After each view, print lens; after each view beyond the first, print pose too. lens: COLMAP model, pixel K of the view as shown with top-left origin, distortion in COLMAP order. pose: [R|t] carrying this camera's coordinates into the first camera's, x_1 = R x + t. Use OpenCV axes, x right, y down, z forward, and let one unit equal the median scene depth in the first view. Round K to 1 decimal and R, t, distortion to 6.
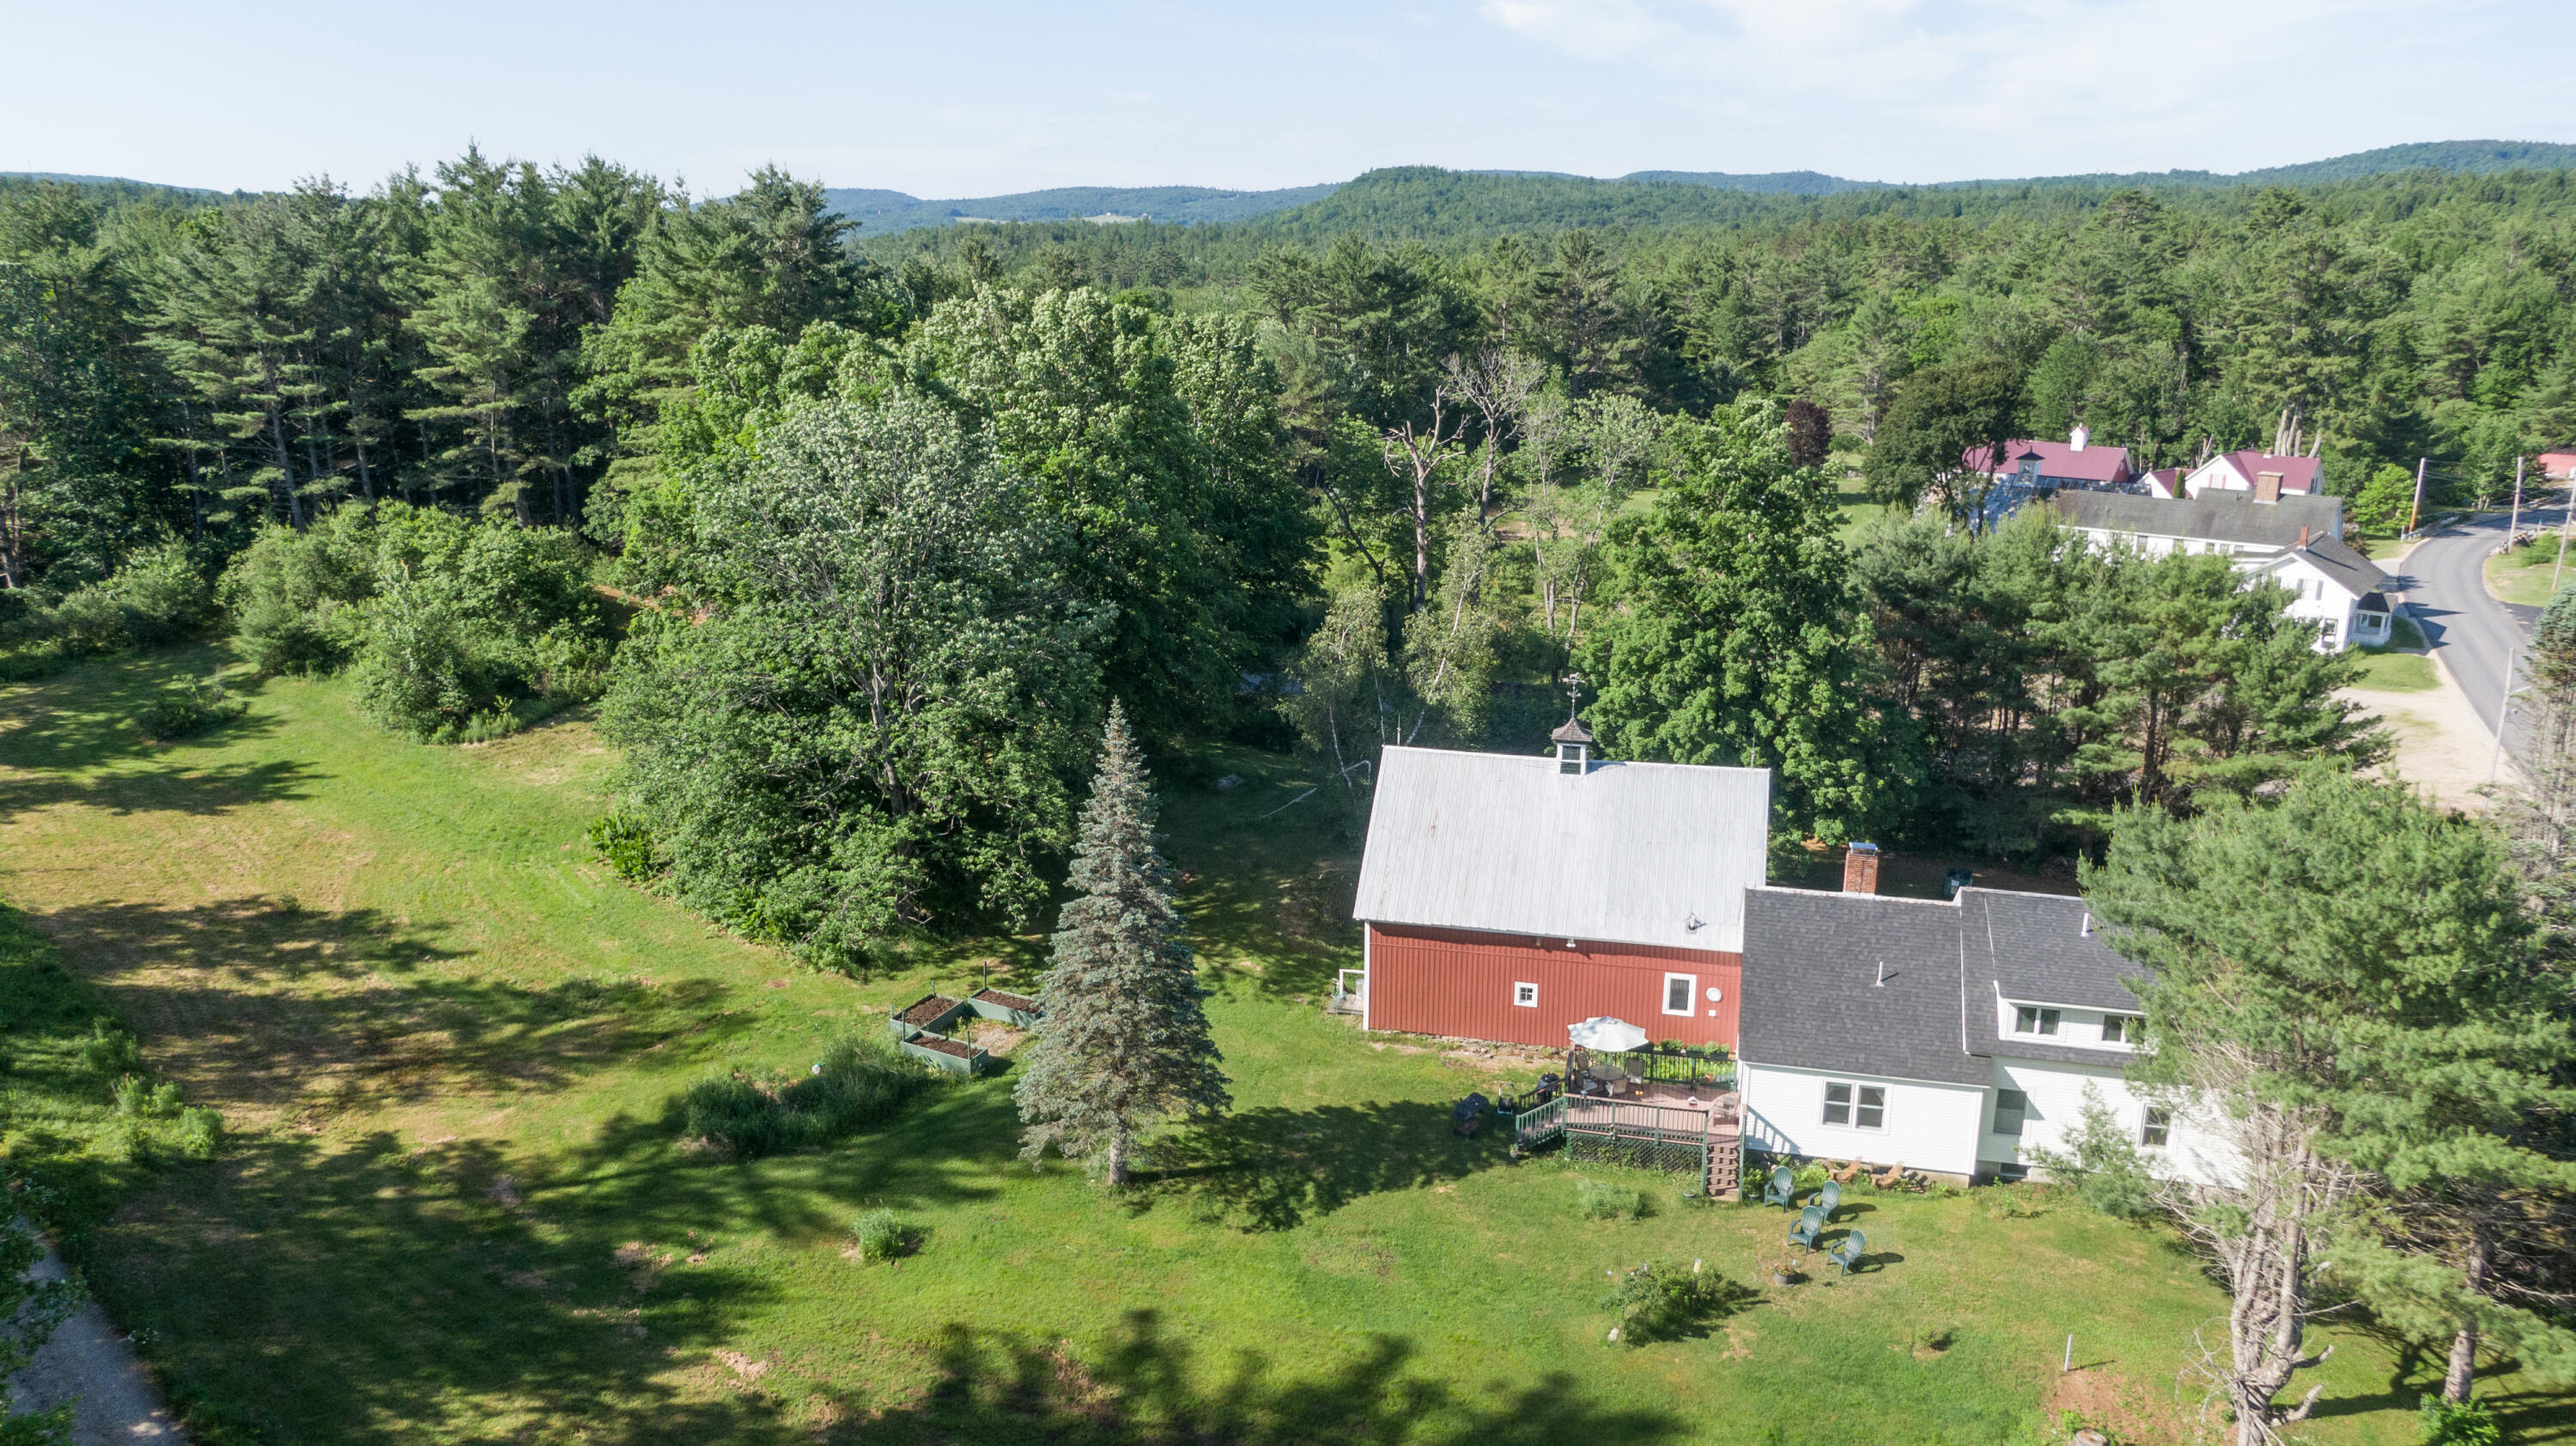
lens RADIAL K [[1854.1, 0, 1299.2], [0, 1854.1, 725.1], [0, 0, 1]] dist [0.062093, -0.108444]
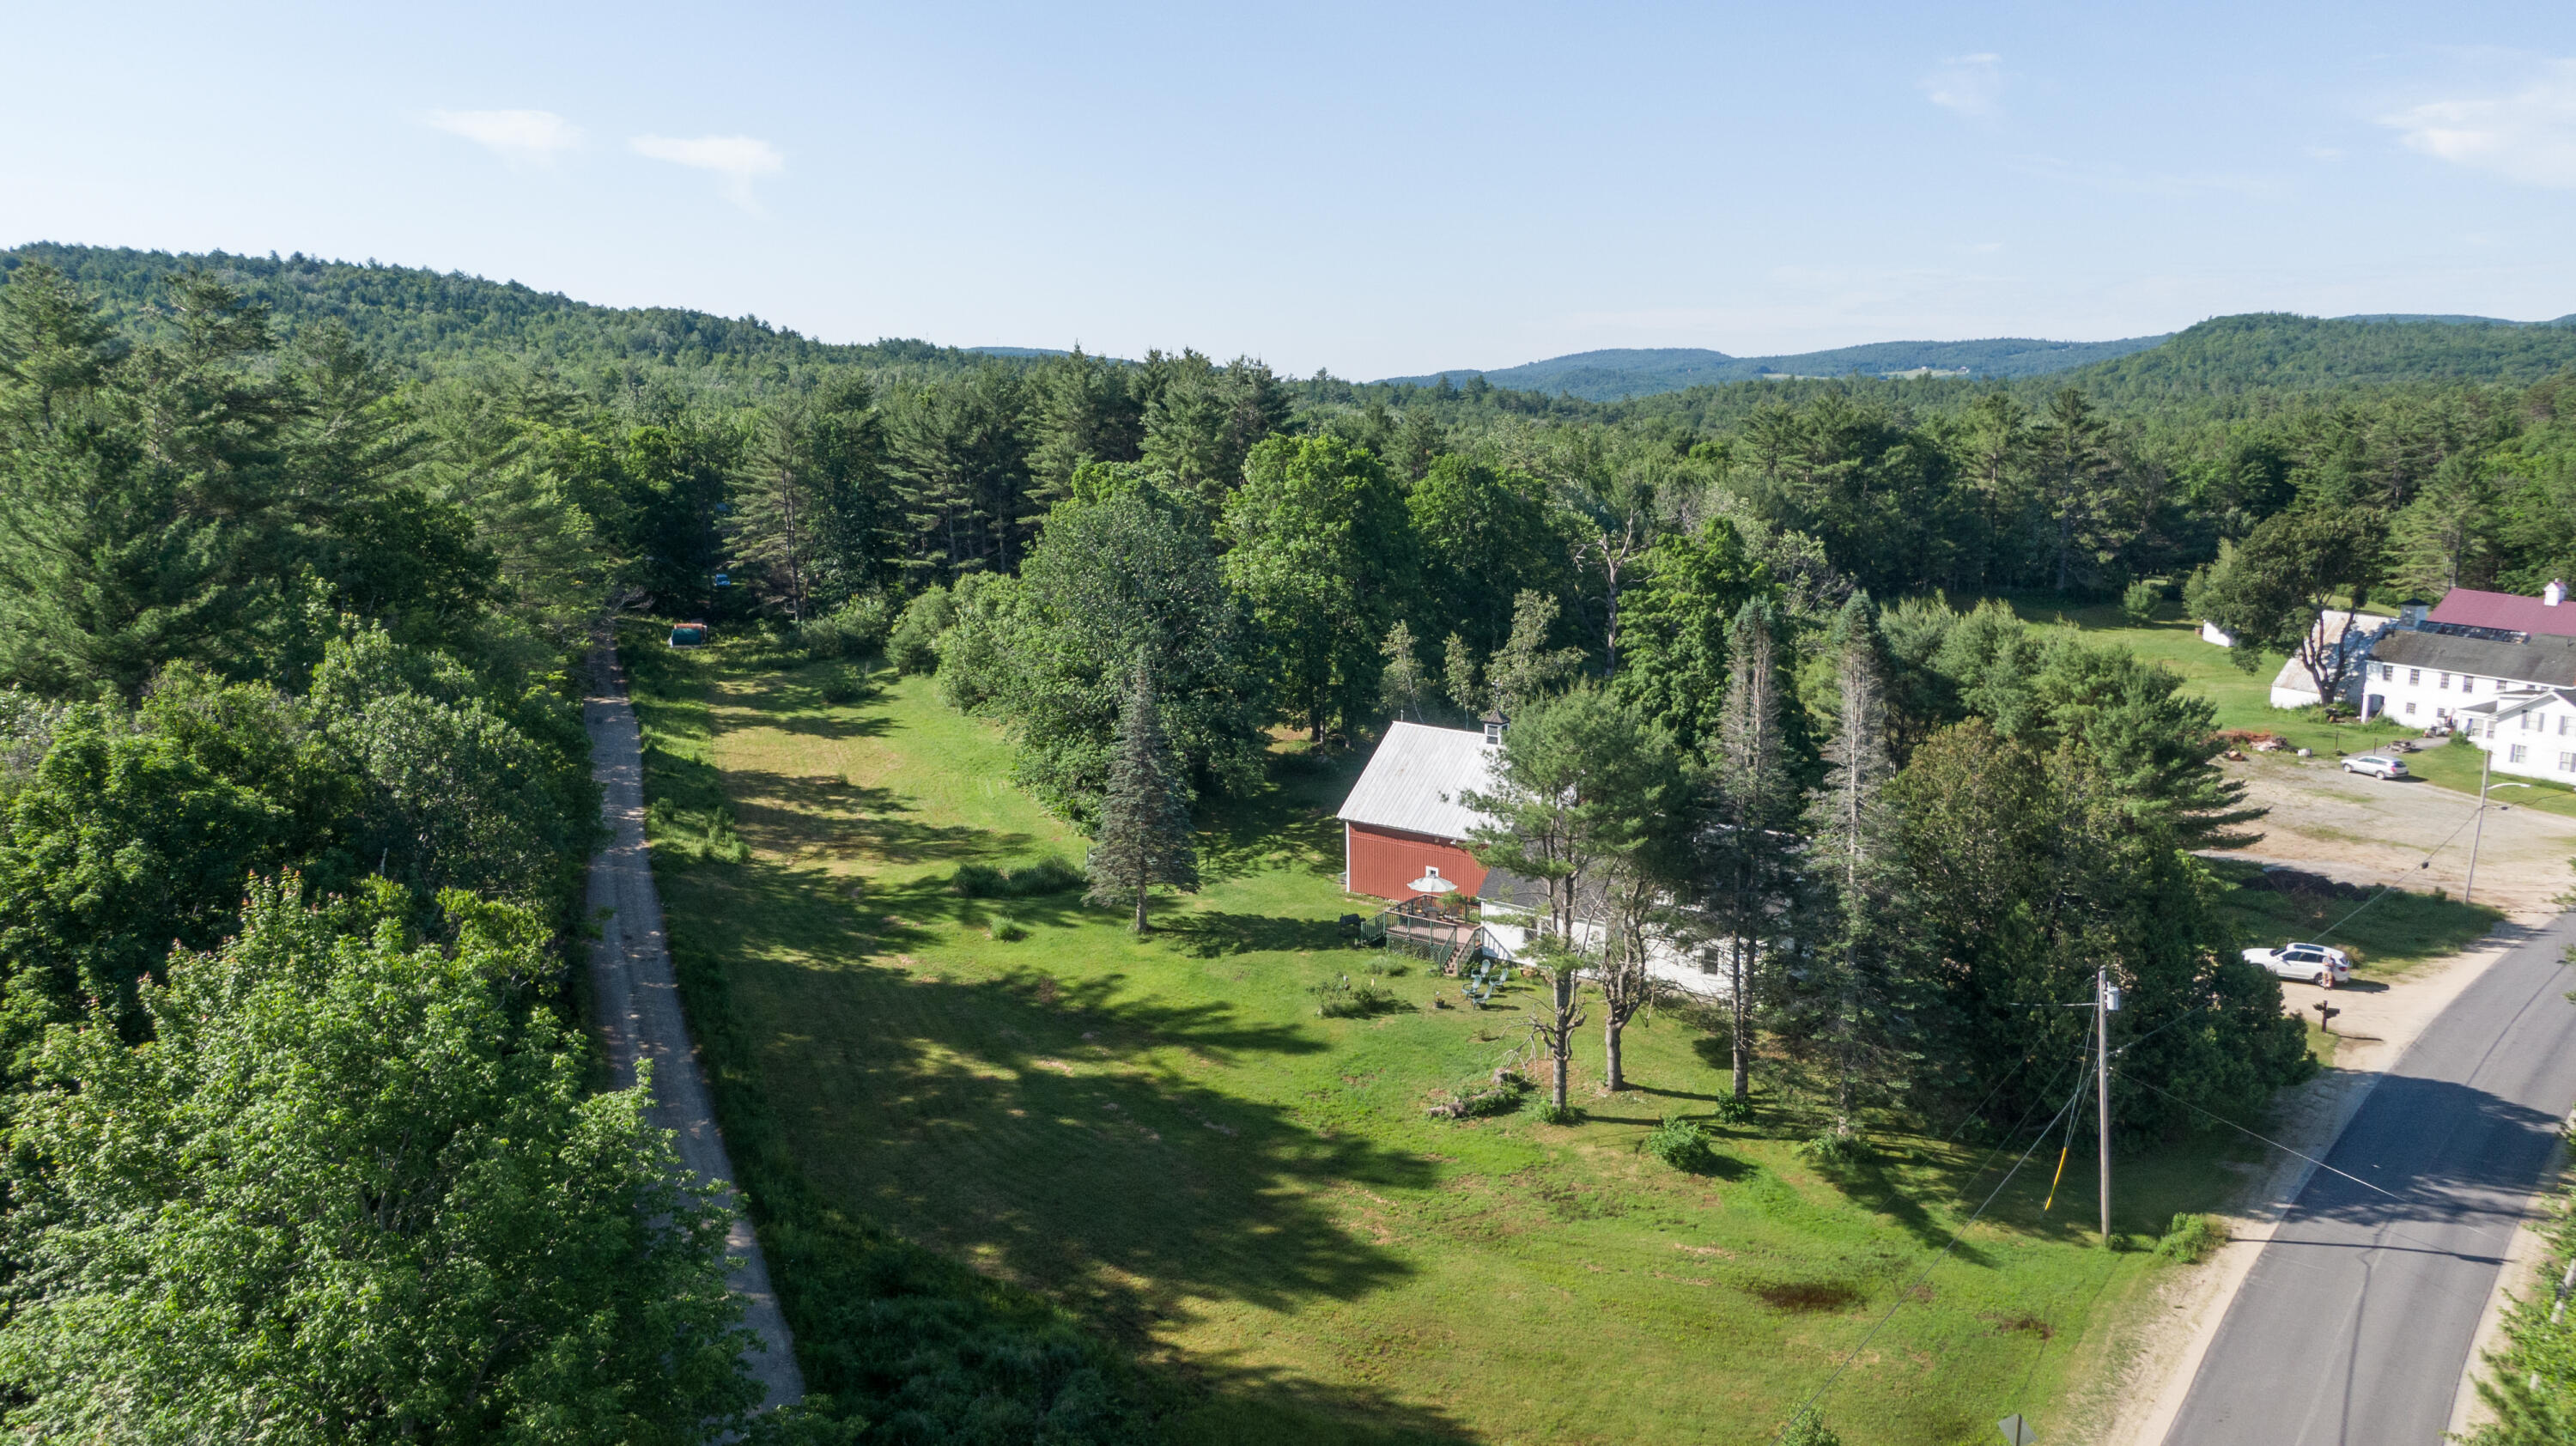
lens RADIAL K [[1854.1, 0, 1299.2], [0, 1854.1, 725.1], [0, 0, 1]] dist [0.062093, -0.108444]
pose [[0.911199, 0.066845, -0.406508, 0.411564], [-0.098997, 0.993363, -0.058558, 0.076804], [0.399896, 0.093601, 0.911769, -0.317384]]
